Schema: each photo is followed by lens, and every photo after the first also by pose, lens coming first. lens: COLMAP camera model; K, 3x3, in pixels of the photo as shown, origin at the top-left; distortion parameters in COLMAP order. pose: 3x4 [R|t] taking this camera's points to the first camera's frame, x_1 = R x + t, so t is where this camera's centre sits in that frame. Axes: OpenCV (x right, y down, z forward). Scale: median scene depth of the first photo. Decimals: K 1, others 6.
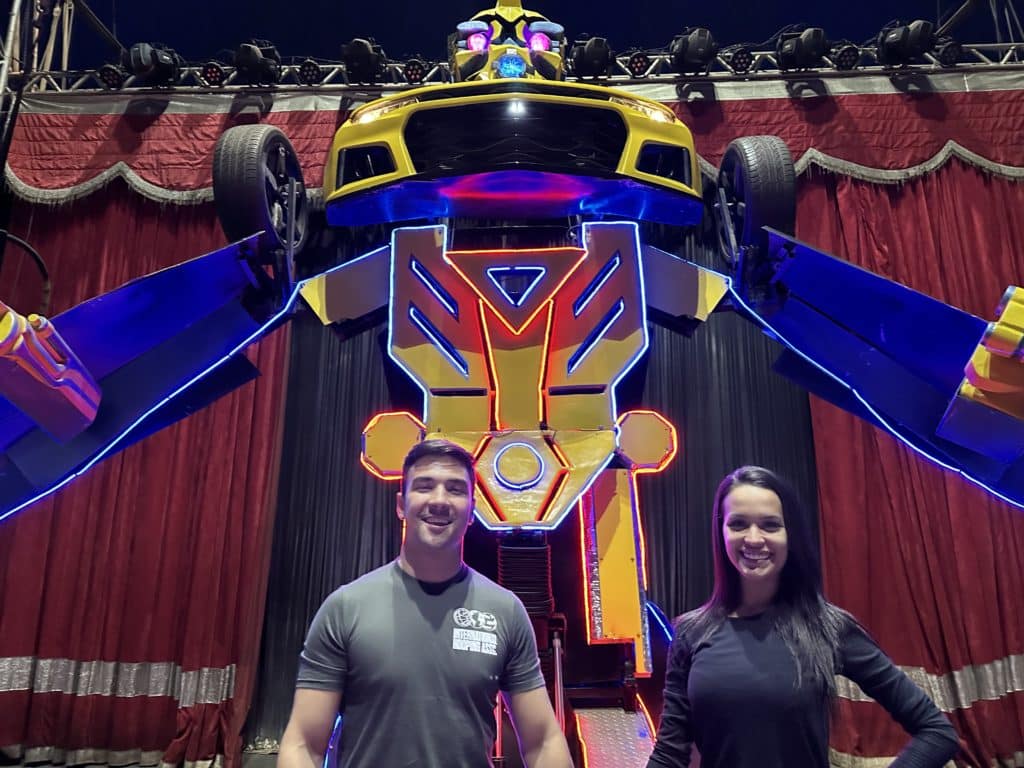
lens RADIAL K [[747.2, 0, 503.0], [0, 747.2, 381.7], [0, 0, 1]] dist [0.054505, -0.069375]
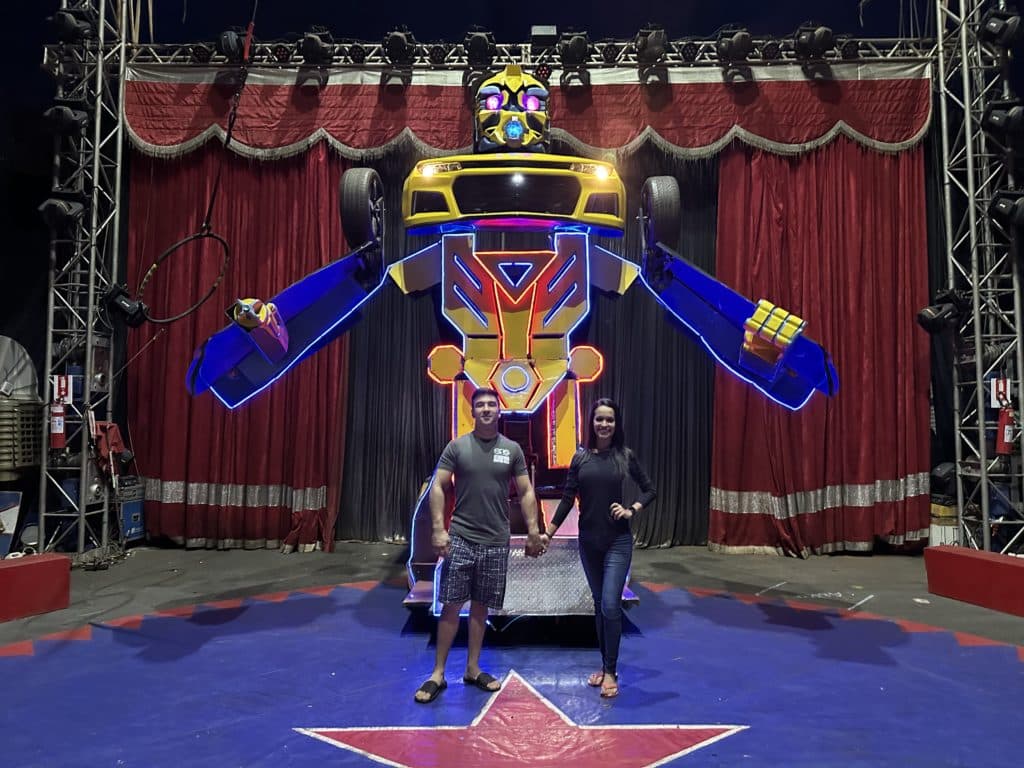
lens RADIAL K [[747.2, 0, 503.0], [0, 747.2, 381.7], [0, 0, 1]] dist [0.054505, -0.069375]
pose [[0.999844, 0.012328, 0.012661, -0.016991], [-0.014504, 0.981784, 0.189444, -0.118849], [-0.010095, -0.189598, 0.981810, -0.426645]]
